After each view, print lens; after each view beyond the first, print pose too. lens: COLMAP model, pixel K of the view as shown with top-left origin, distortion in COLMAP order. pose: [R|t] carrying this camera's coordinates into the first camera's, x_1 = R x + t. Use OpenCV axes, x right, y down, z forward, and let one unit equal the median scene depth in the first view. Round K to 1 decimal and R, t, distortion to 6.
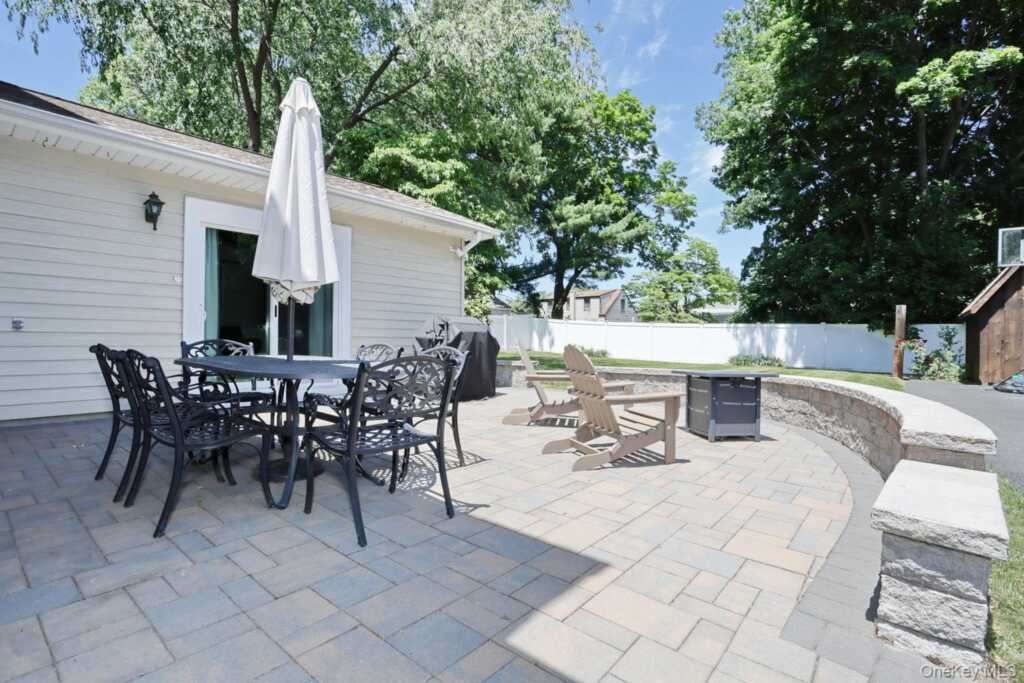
lens RADIAL K [[499.8, 0, 512.3], [0, 499.8, 342.4], [0, 0, 1]] dist [-0.003312, 0.000694]
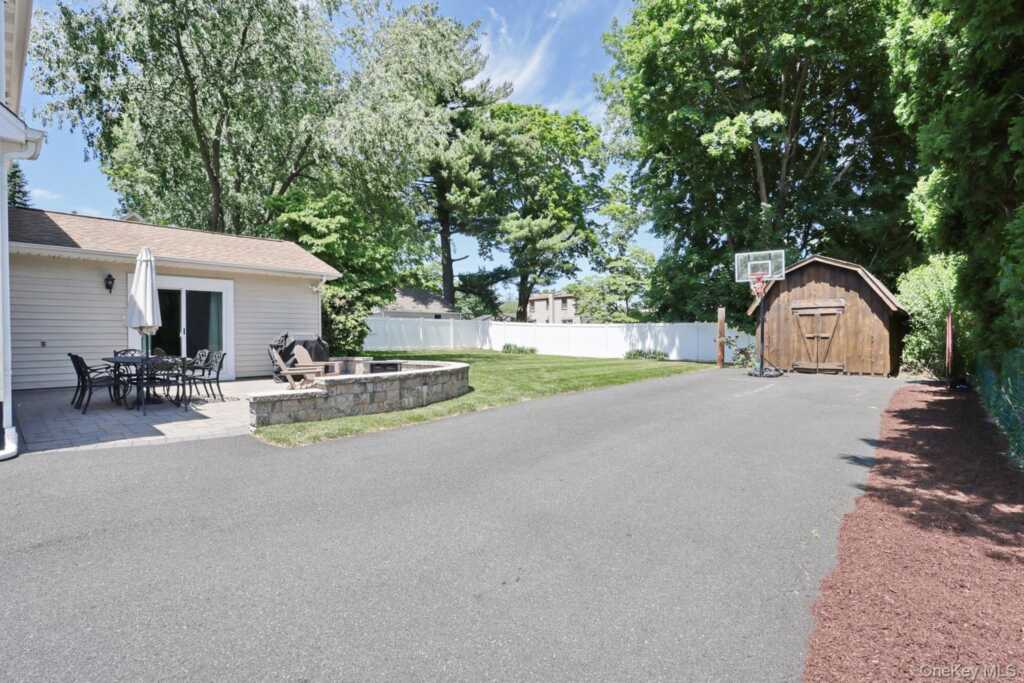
lens RADIAL K [[499.8, 0, 505.2], [0, 499.8, 338.8], [0, 0, 1]] dist [-0.003312, 0.000694]
pose [[0.998985, -0.018648, -0.041014, 0.143213], [0.018502, 0.999821, -0.003920, -0.001570], [0.041079, 0.003157, 0.999151, -0.140706]]
